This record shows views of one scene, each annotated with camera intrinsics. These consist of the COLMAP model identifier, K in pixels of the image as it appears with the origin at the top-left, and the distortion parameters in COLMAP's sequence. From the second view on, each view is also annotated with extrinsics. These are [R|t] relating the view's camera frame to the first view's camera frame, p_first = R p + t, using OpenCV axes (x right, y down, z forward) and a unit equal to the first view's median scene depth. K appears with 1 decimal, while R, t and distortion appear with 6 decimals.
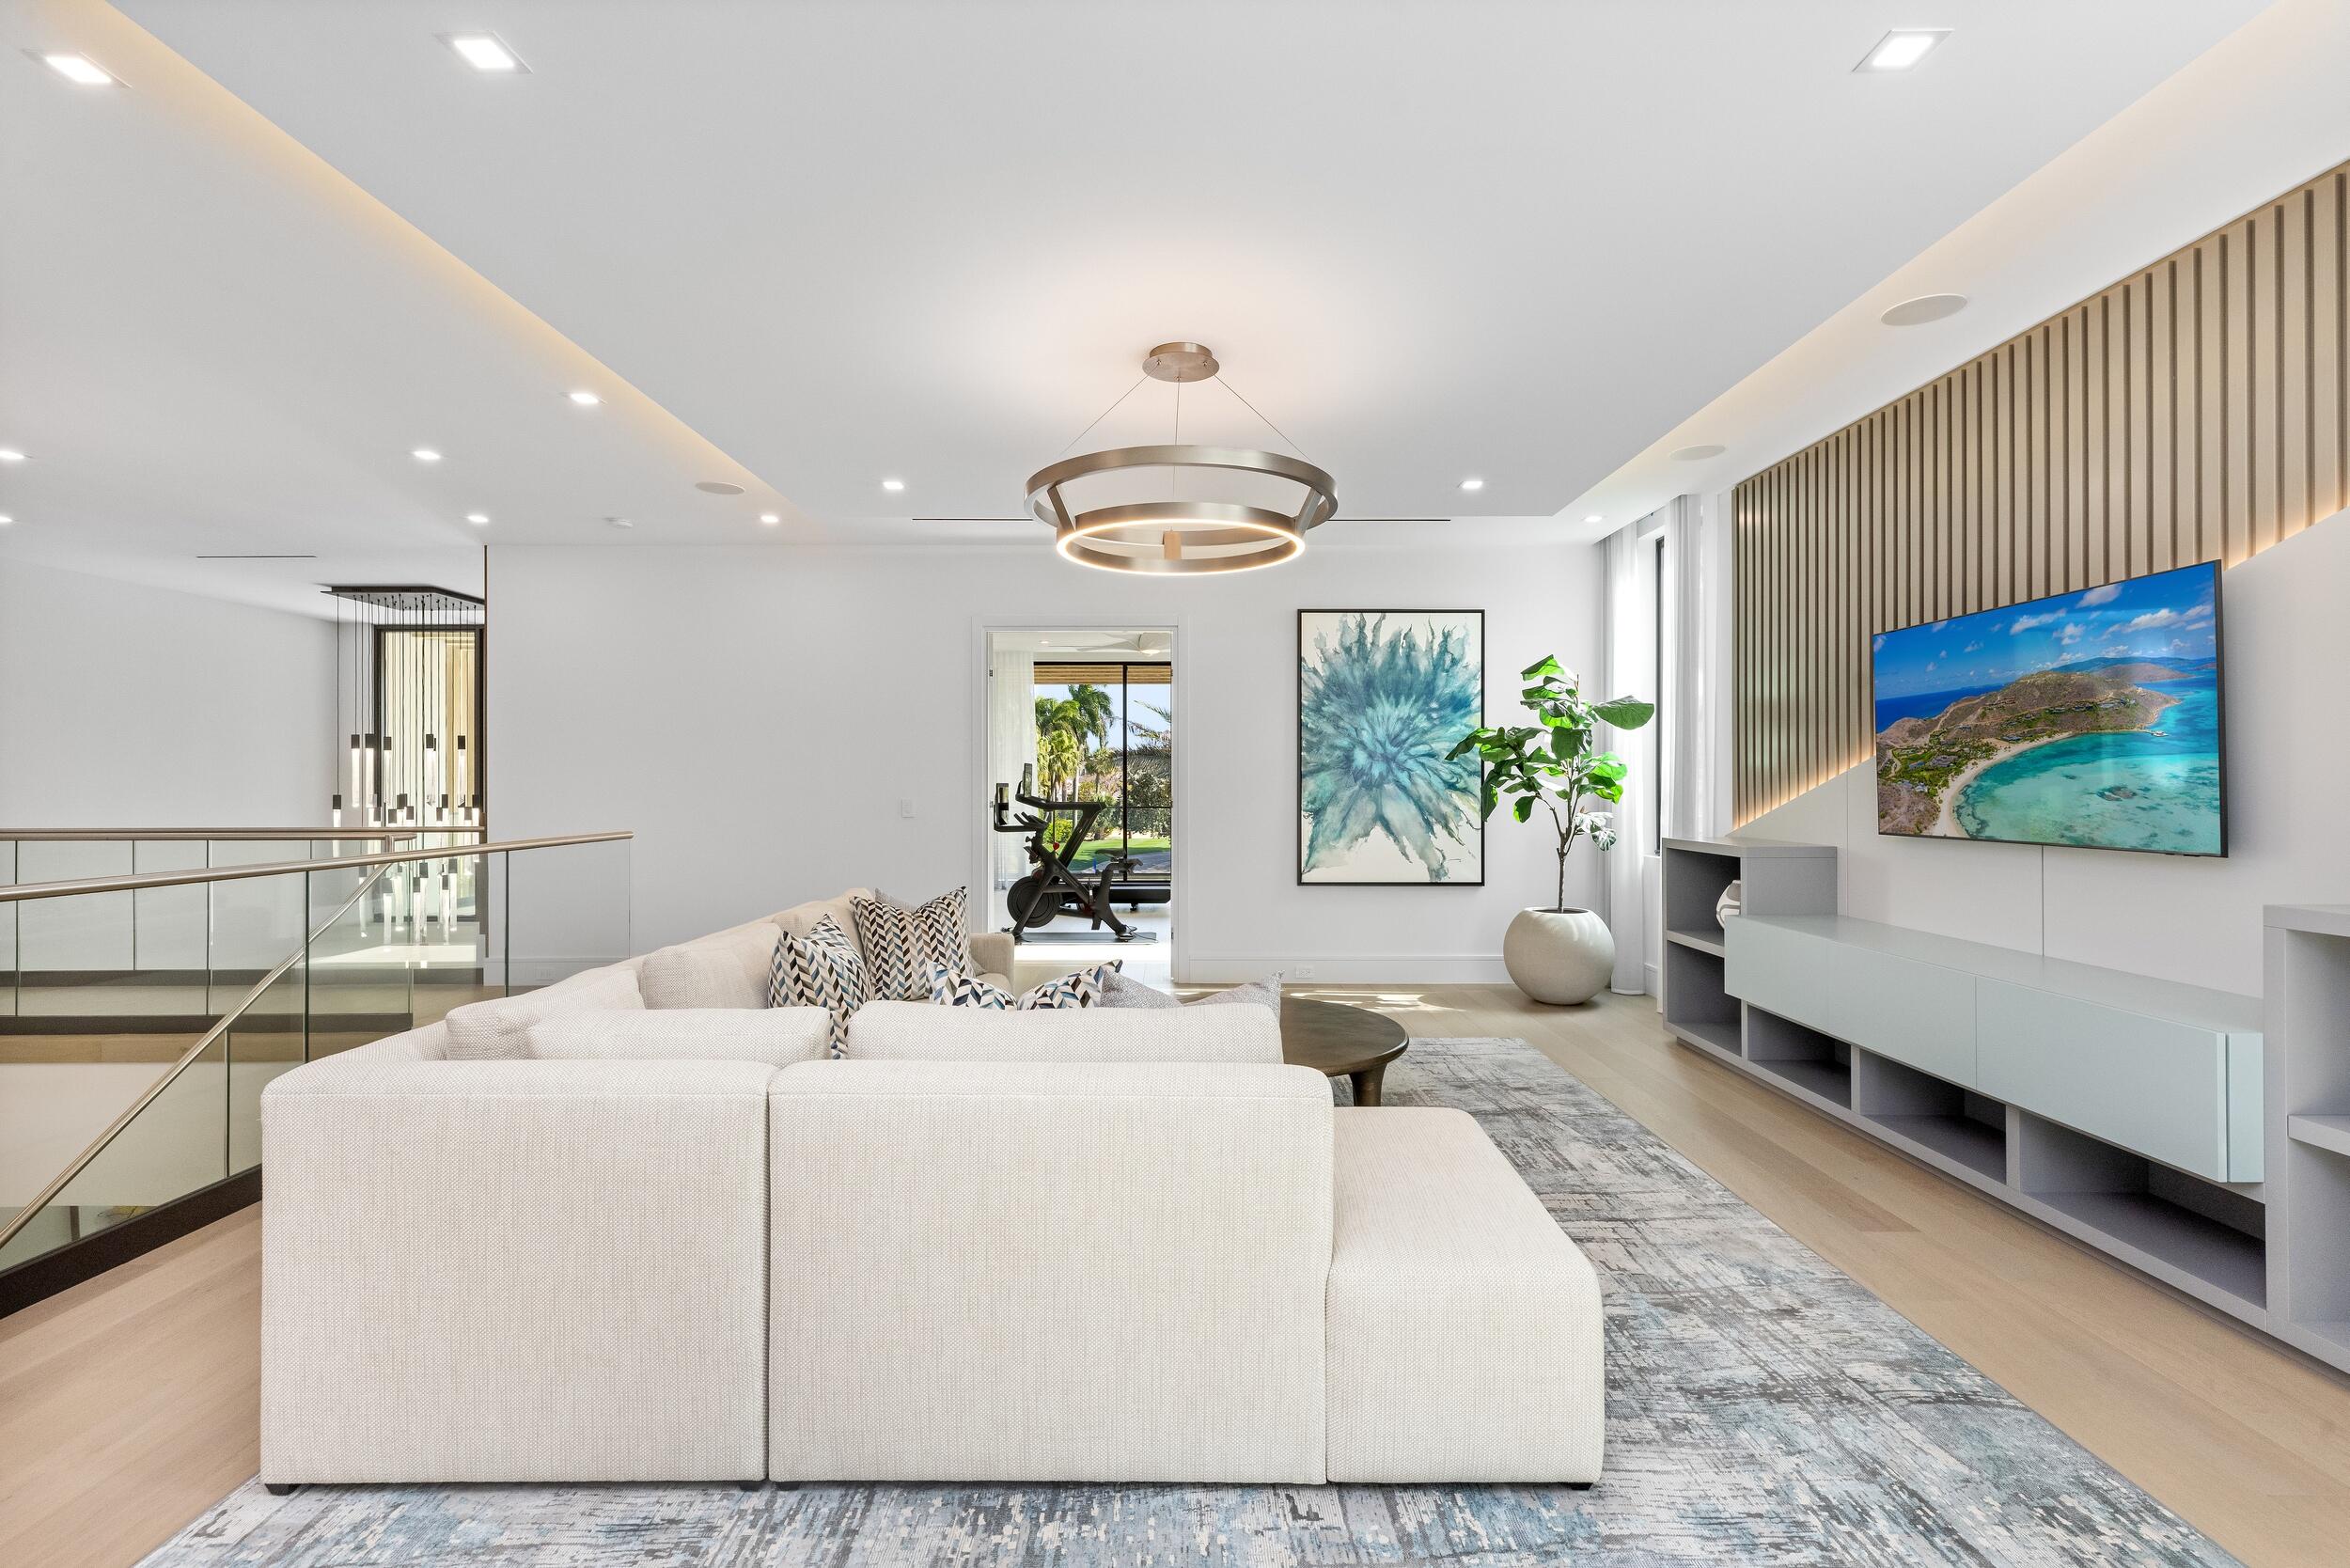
lens RADIAL K [[1086.7, 0, 1152.6], [0, 1086.7, 788.0], [0, 0, 1]] dist [0.007461, 0.000103]
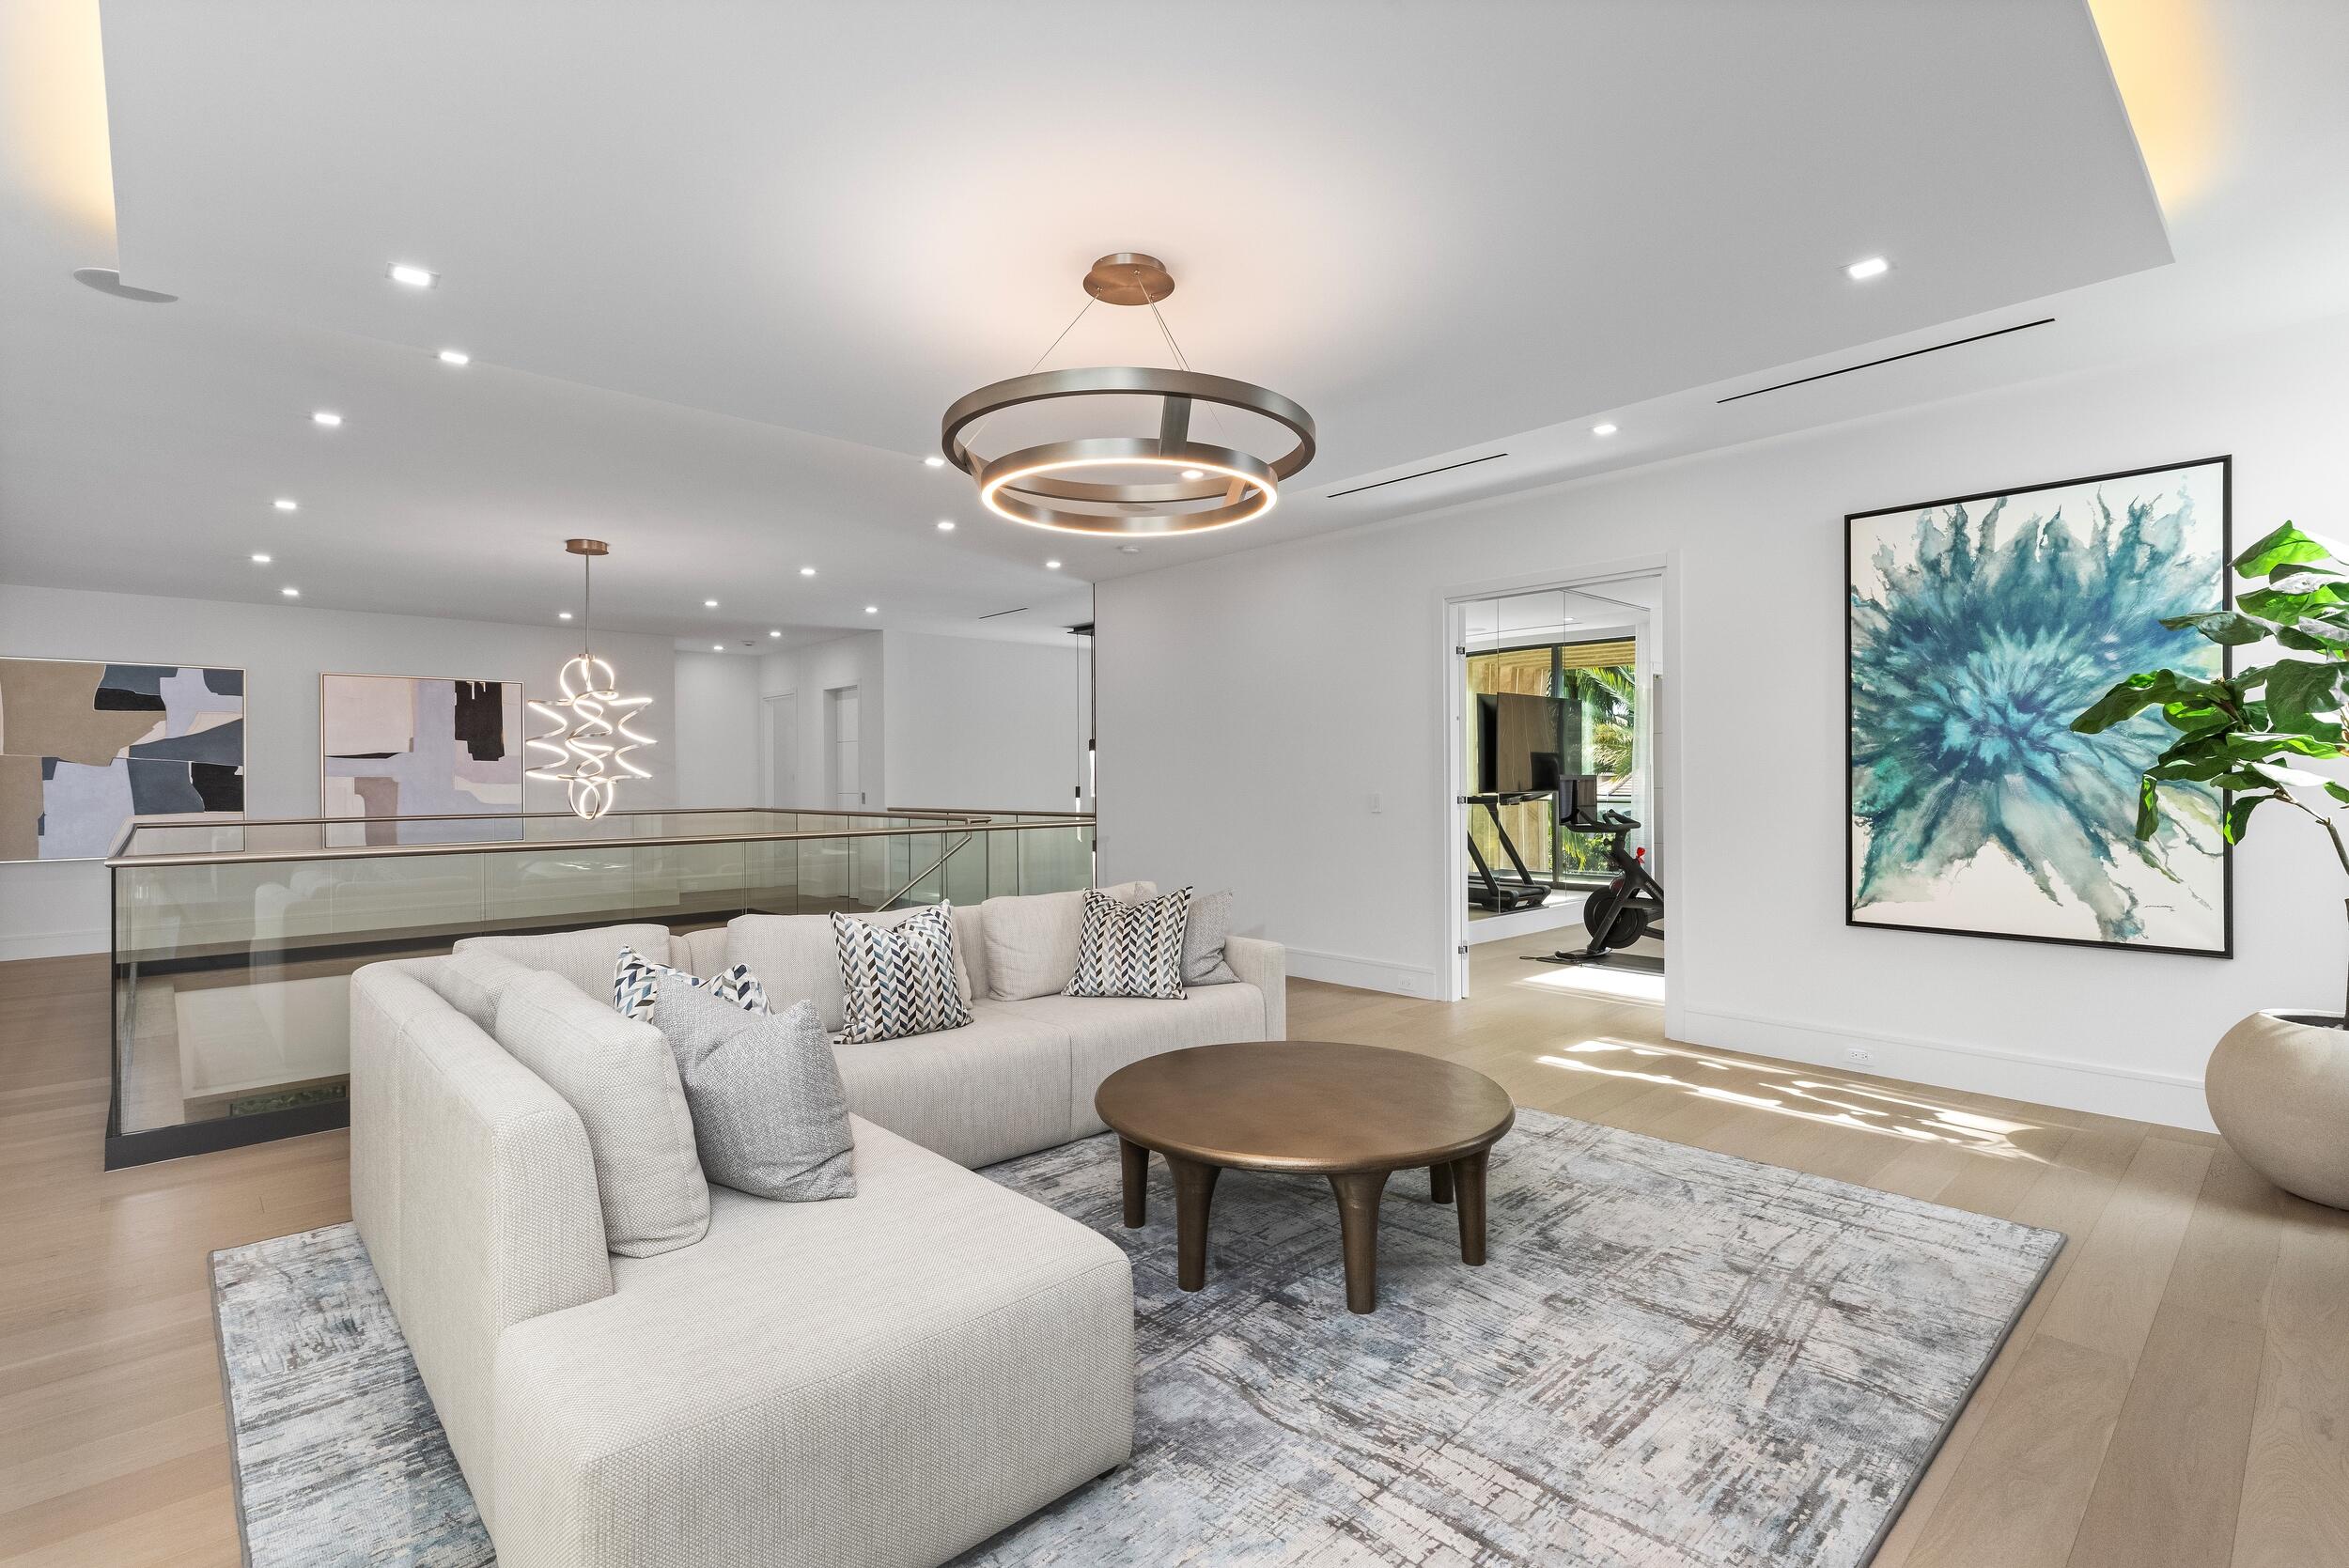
lens RADIAL K [[1086.2, 0, 1151.6], [0, 1086.2, 786.6], [0, 0, 1]] dist [0.007461, 0.000103]
pose [[0.681065, 0.002800, -0.732218, 0.336966], [0.001828, 0.999983, 0.005525, -0.001000], [0.732221, -0.005101, 0.681048, 0.224916]]
